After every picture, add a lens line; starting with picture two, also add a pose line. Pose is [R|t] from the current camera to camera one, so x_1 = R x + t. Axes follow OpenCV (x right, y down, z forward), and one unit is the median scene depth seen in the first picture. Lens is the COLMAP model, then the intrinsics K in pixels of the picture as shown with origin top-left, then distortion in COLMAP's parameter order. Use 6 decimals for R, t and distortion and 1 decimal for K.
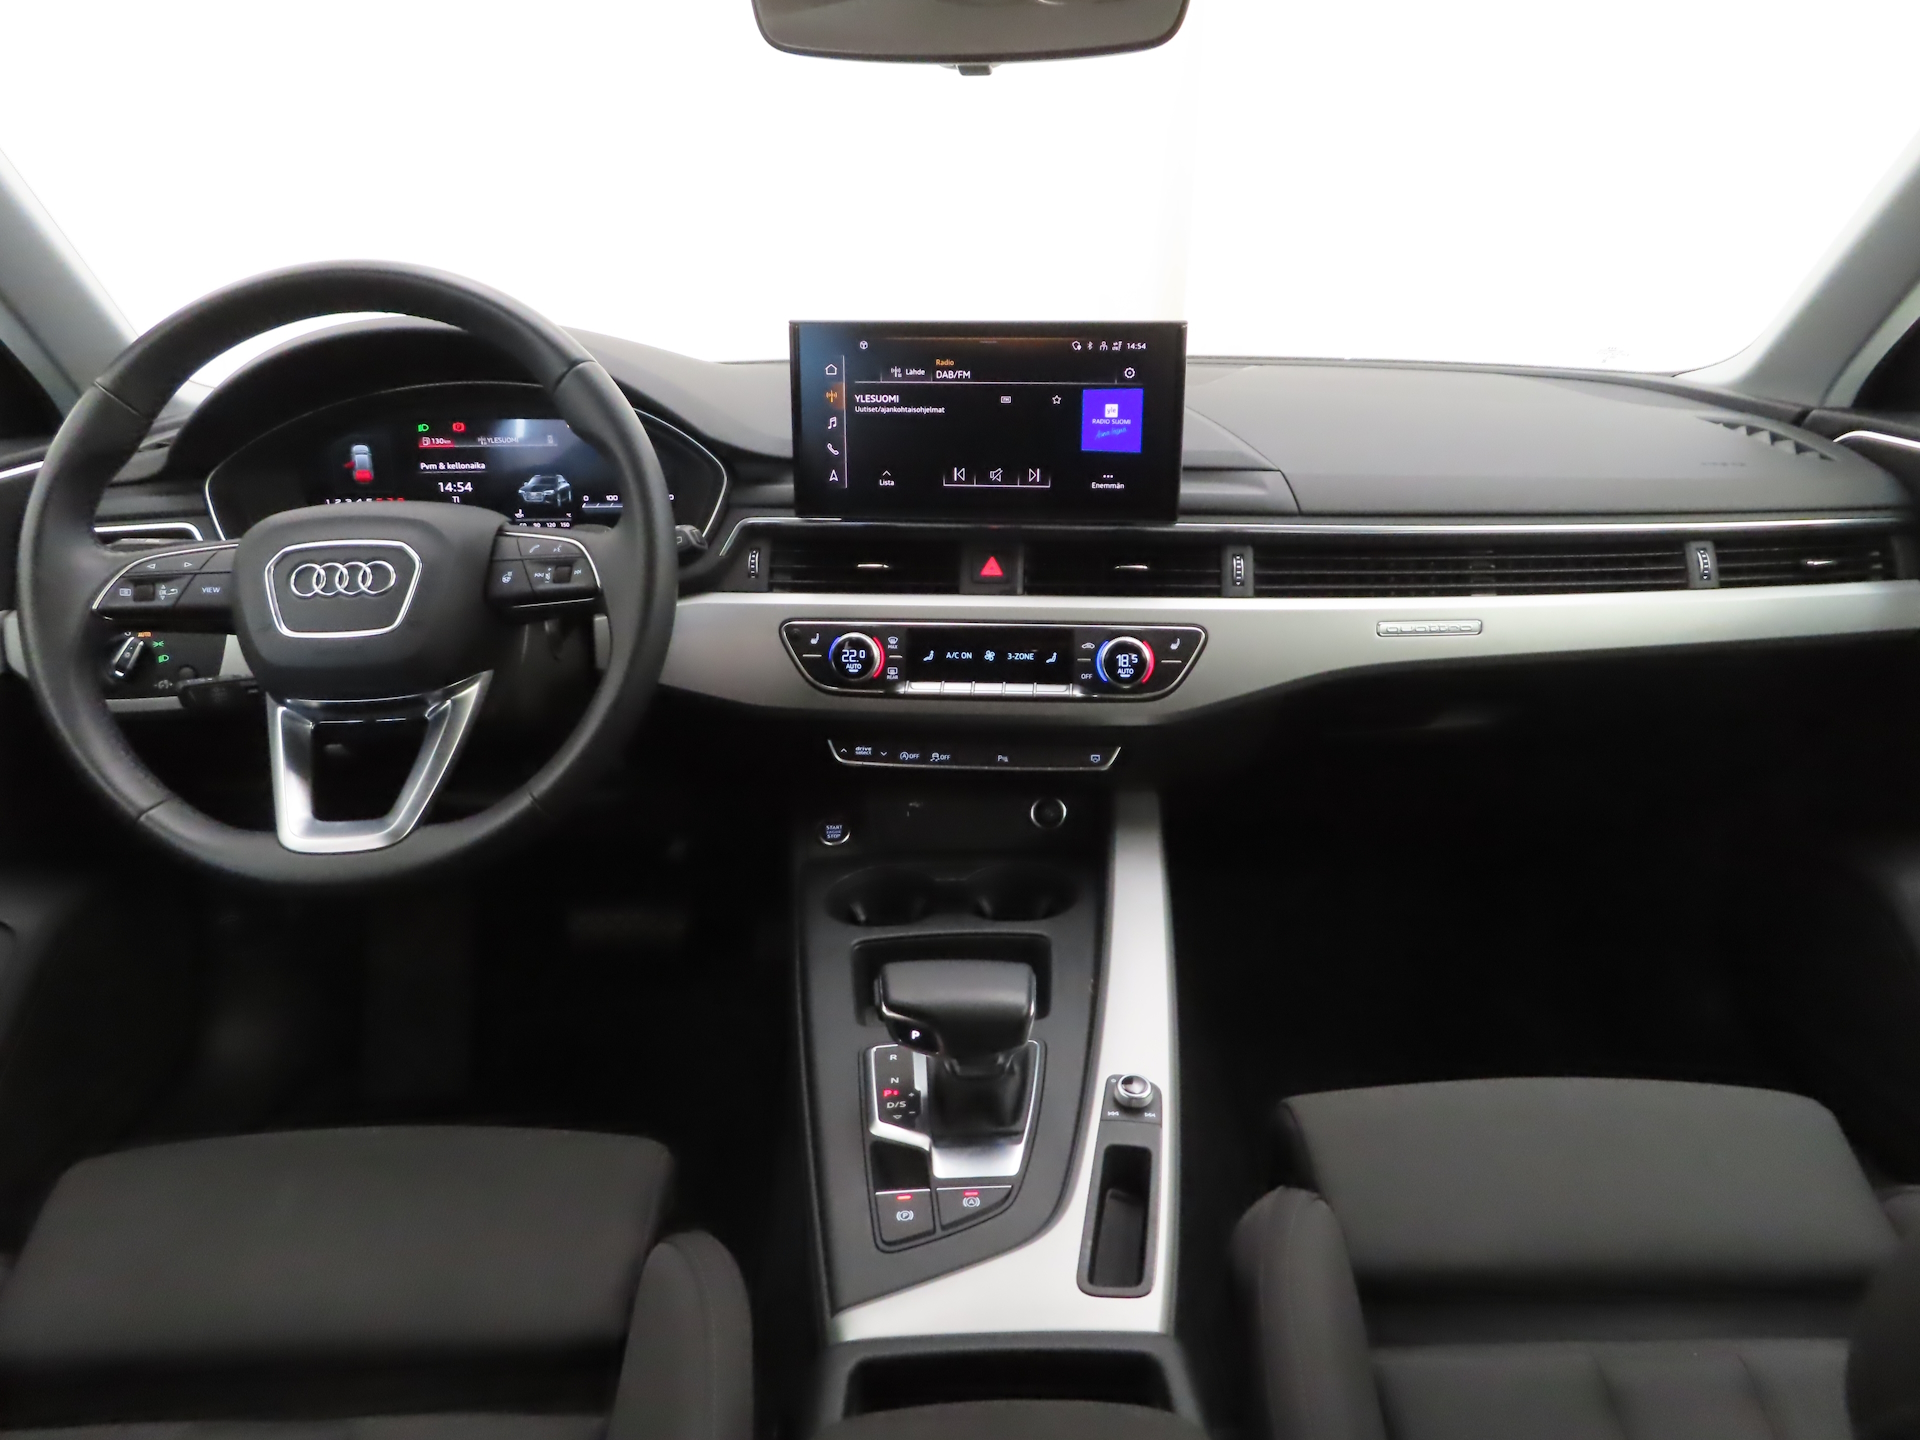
lens RADIAL K [[1420.5, 0, 963.9], [0, 1420.5, 722.9], [0, 0, 1]] dist [0.001456, 0.000588]
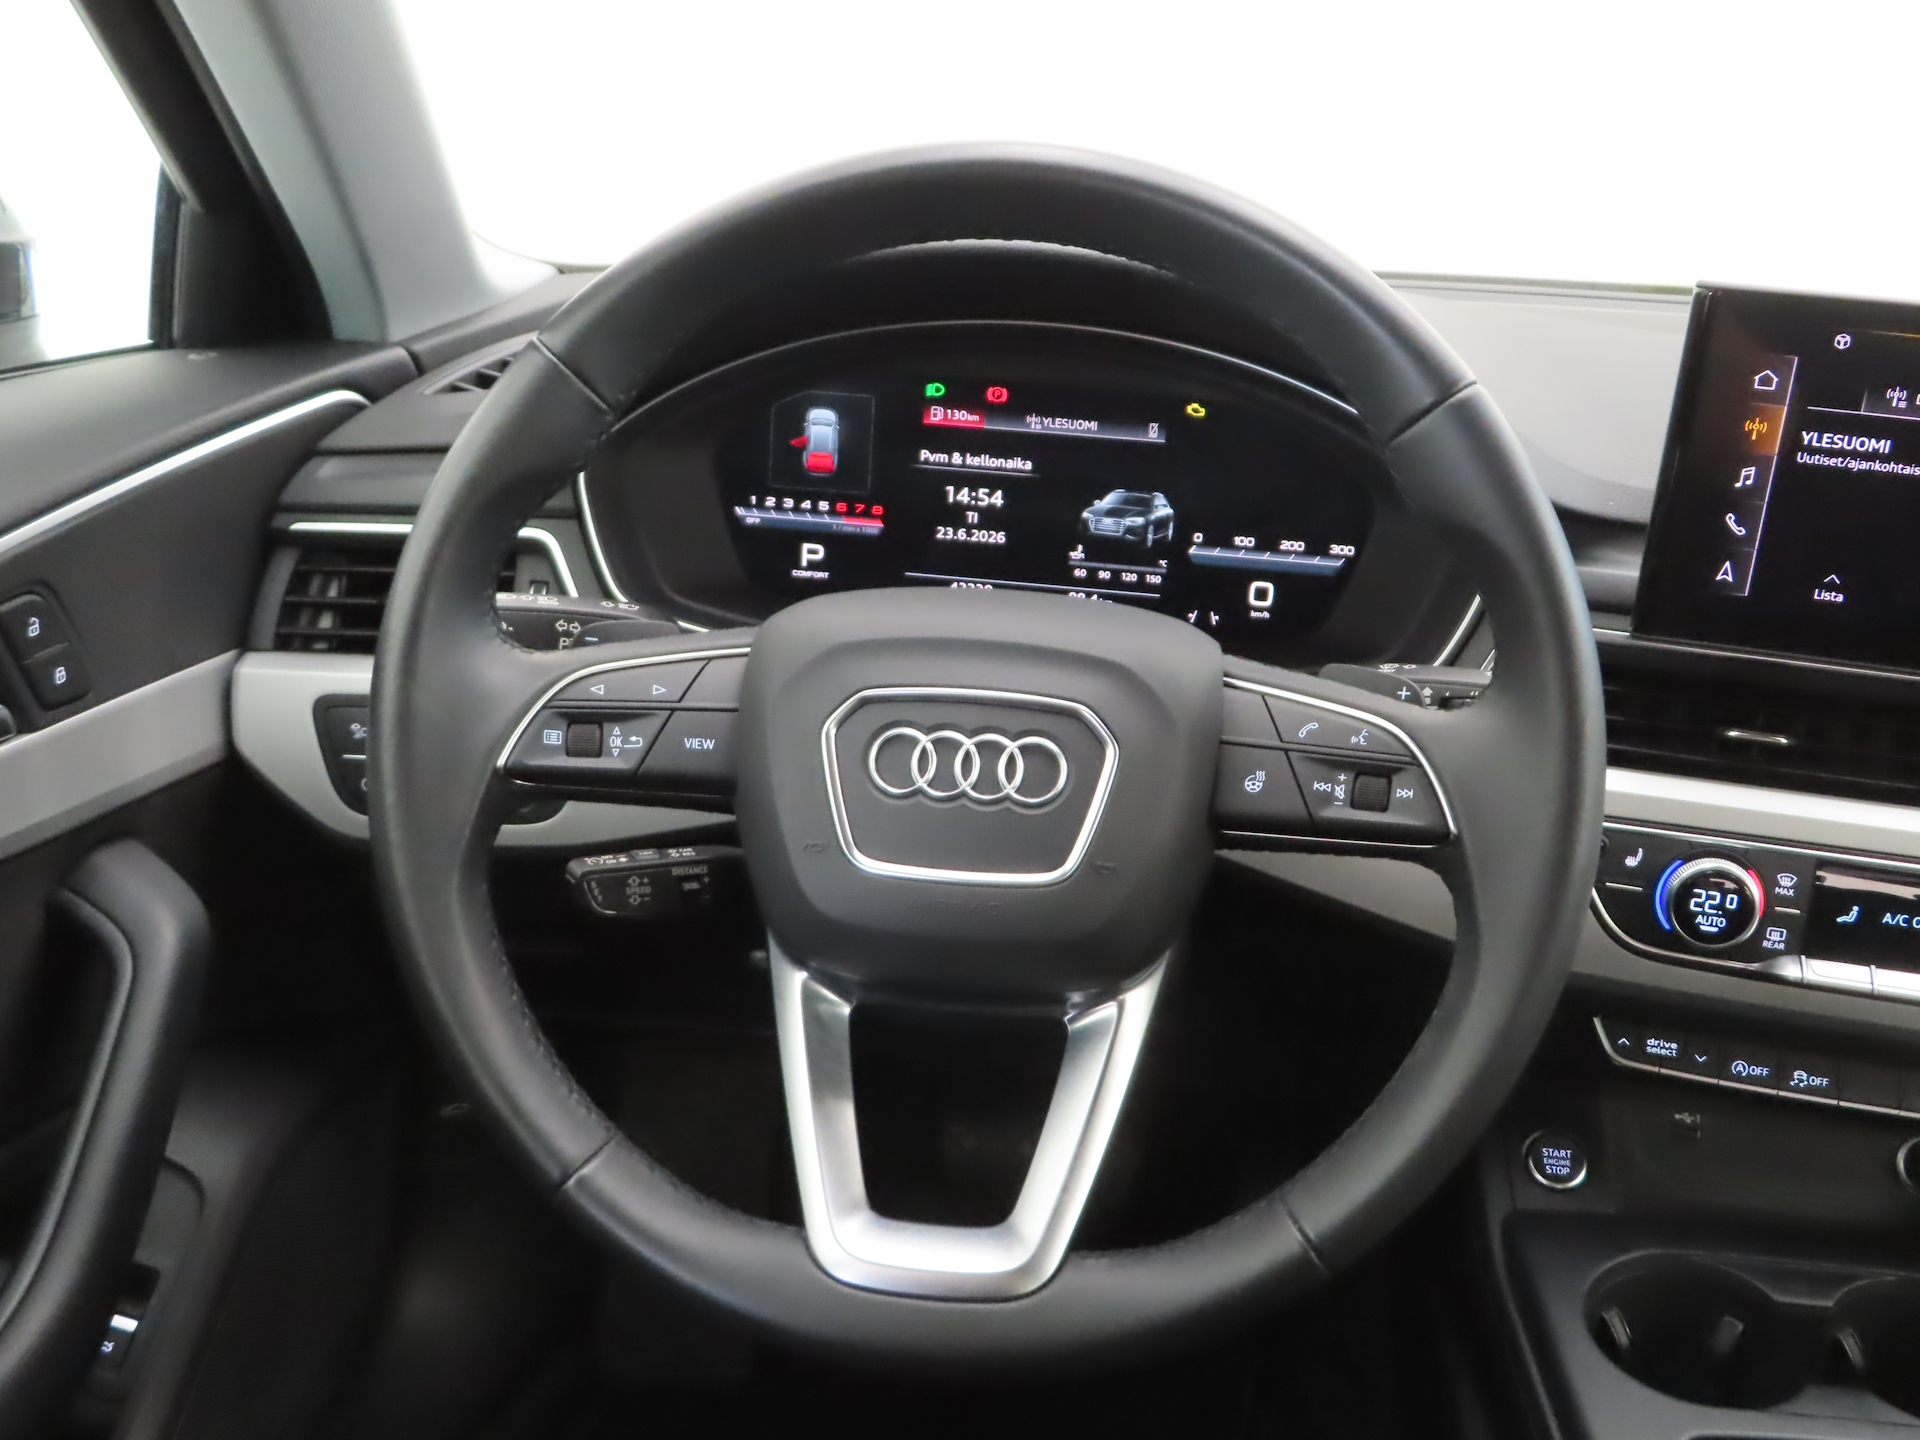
lens RADIAL K [[1957.7, 0, 956.2], [0, 1957.7, 722.2], [0, 0, 1]] dist [0.019803, 0.000000]
pose [[0.990018, 0.109364, -0.088901, -0.313883], [-0.104975, 0.993080, 0.052648, -0.128227], [0.094044, -0.042790, 0.994648, 0.232926]]
